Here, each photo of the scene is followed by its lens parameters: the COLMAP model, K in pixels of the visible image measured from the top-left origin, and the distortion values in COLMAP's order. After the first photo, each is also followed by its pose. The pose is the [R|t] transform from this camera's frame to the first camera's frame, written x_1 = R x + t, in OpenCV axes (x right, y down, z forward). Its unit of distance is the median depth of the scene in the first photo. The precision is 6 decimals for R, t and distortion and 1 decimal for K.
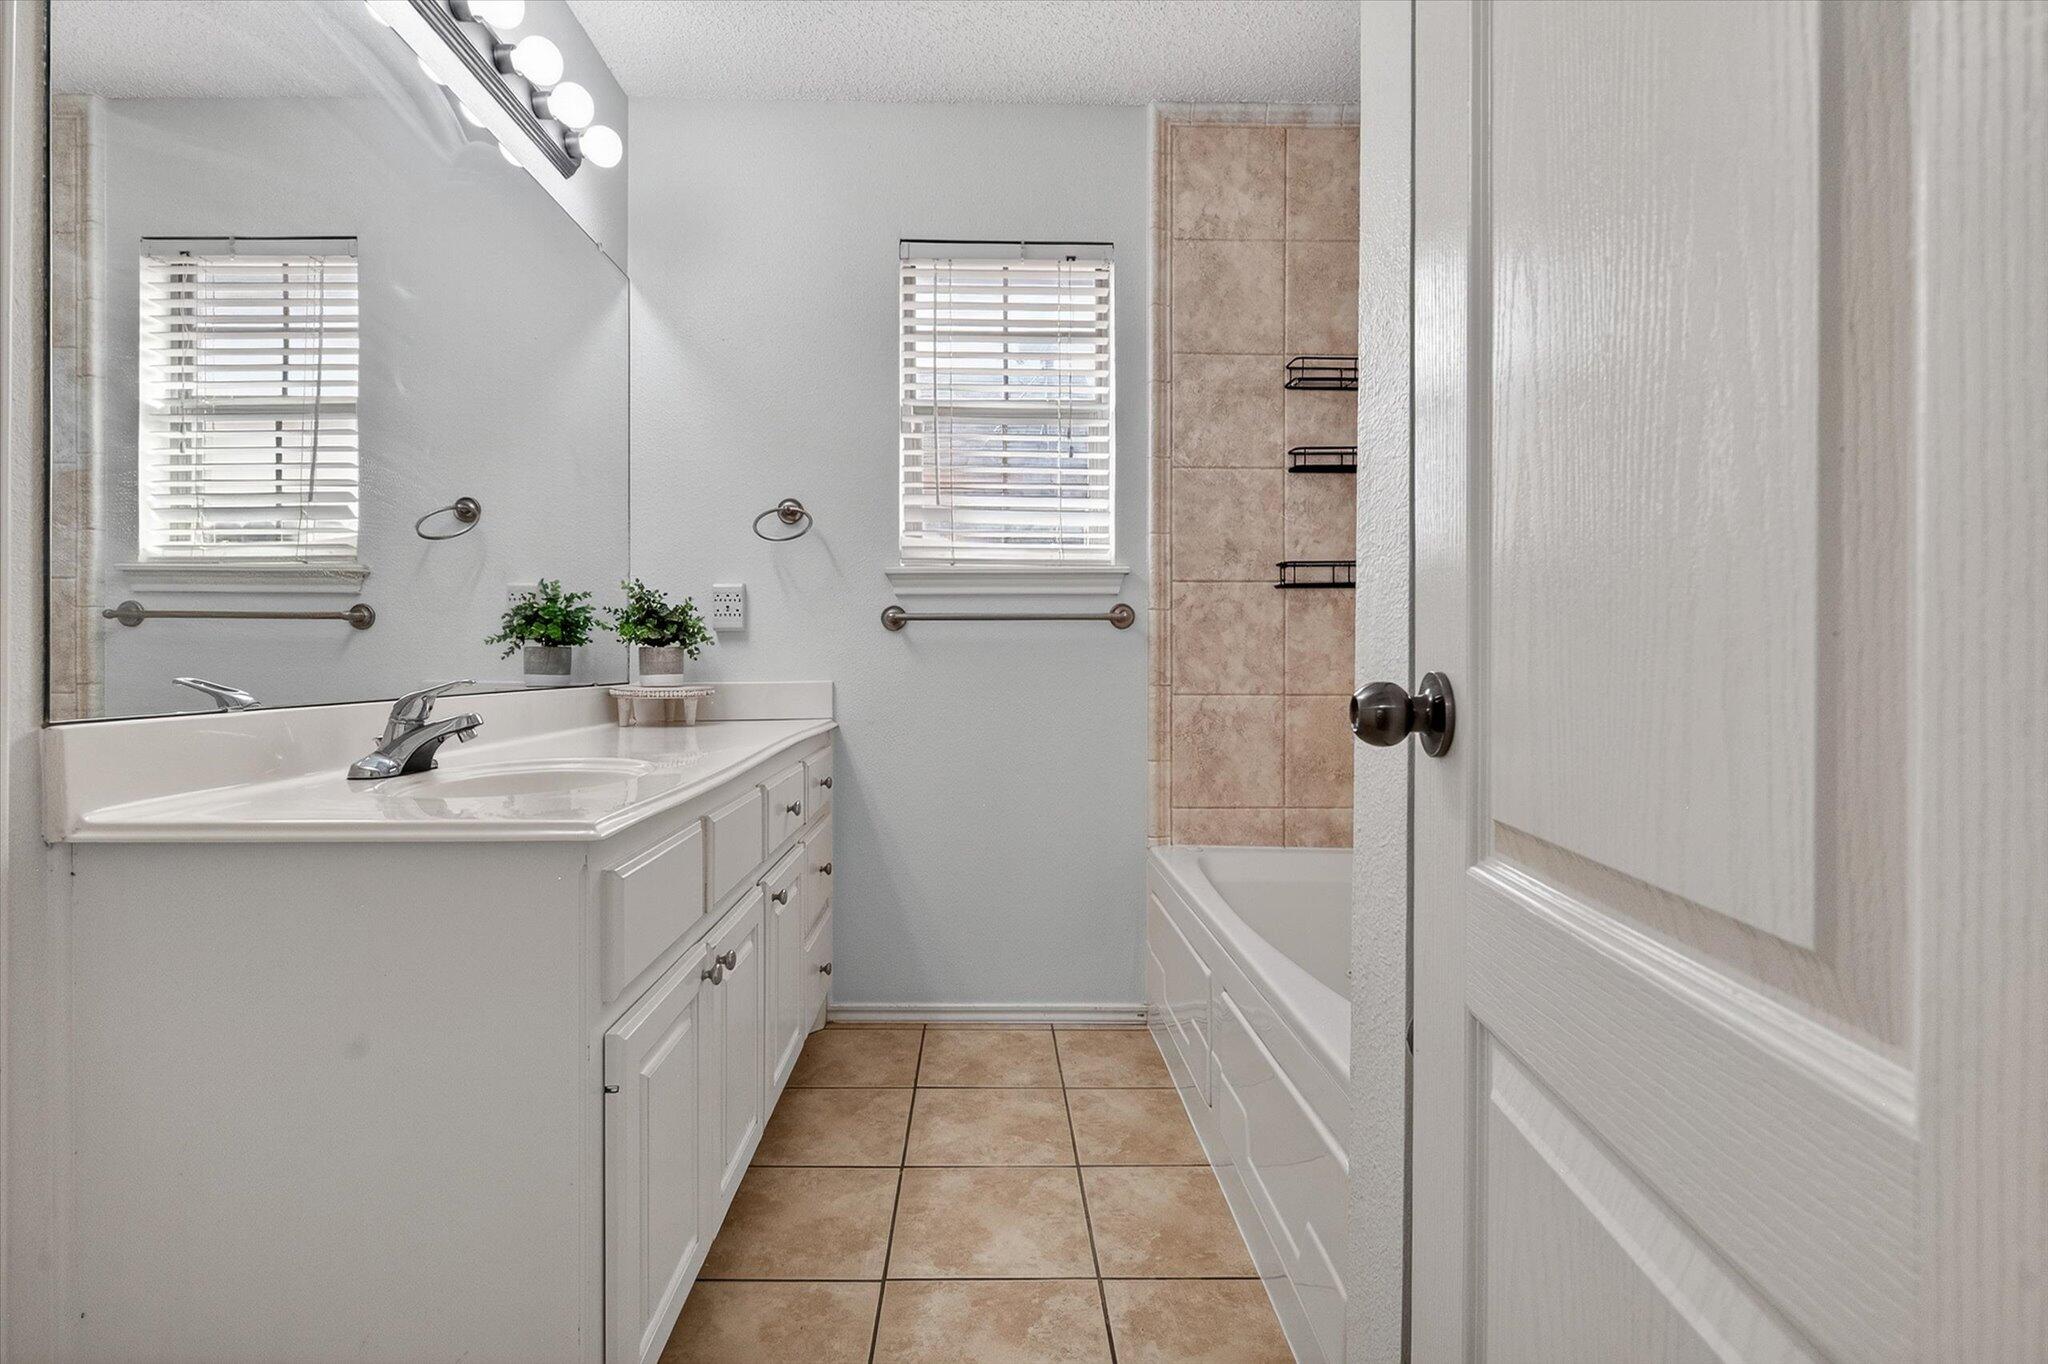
lens RADIAL K [[961.4, 0, 979.2], [0, 961.4, 657.3], [0, 0, 1]] dist [0.000904, -0.000160]
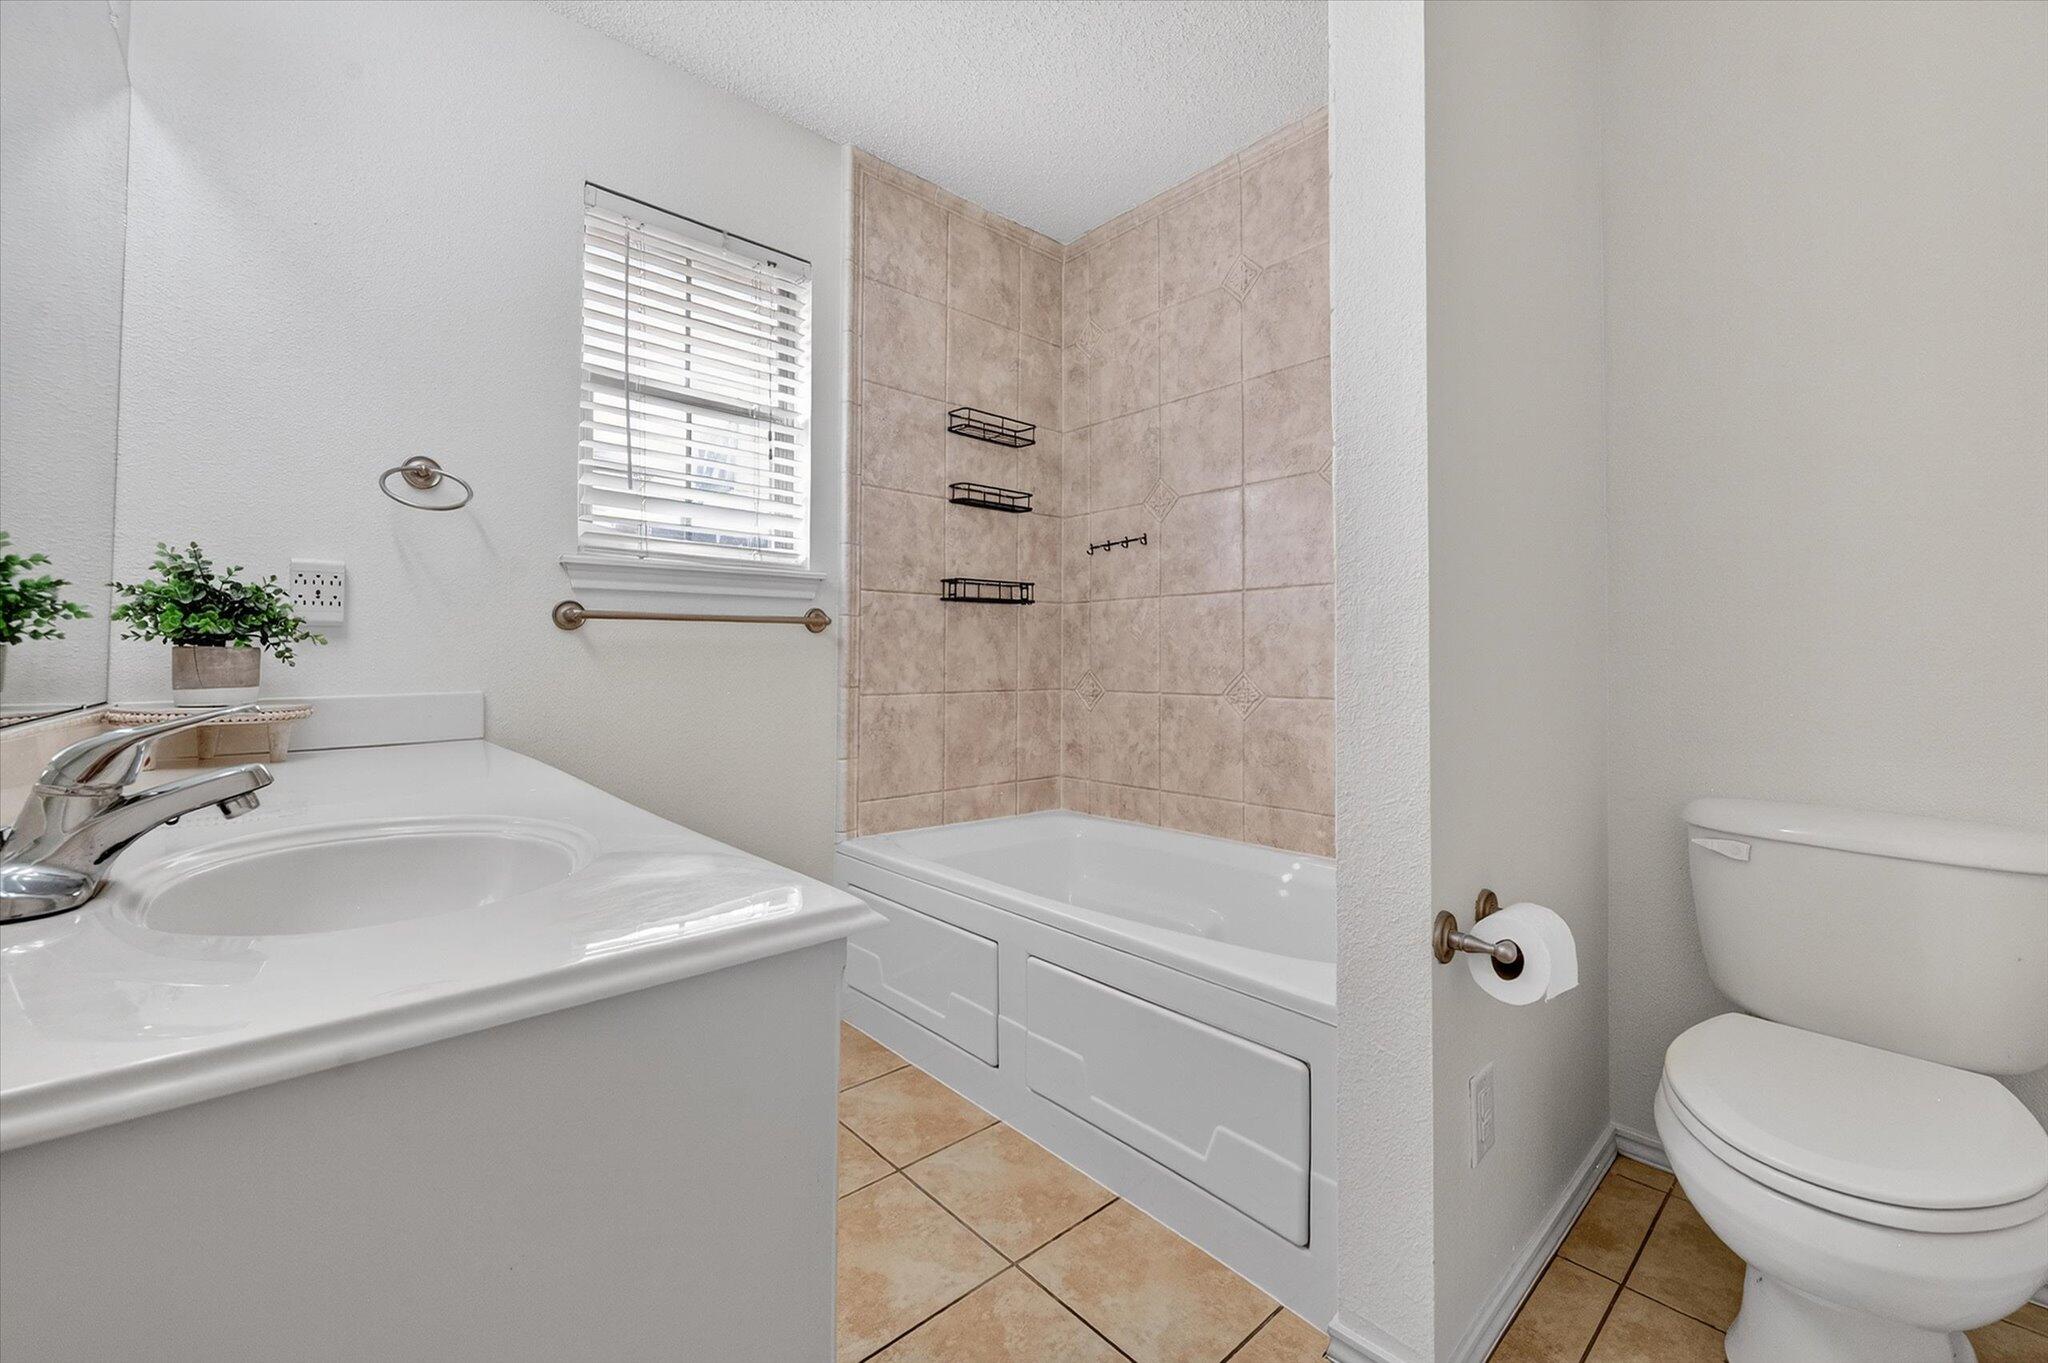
lens RADIAL K [[837.8, 0, 1025.2], [0, 837.8, 631.1], [0, 0, 1]] dist [-0.000156, -0.000002]
pose [[0.746435, 0.021646, 0.665106, -0.284550], [0.000287, 0.999460, -0.032849, -0.002040], [-0.665458, 0.024711, 0.746026, 0.180806]]
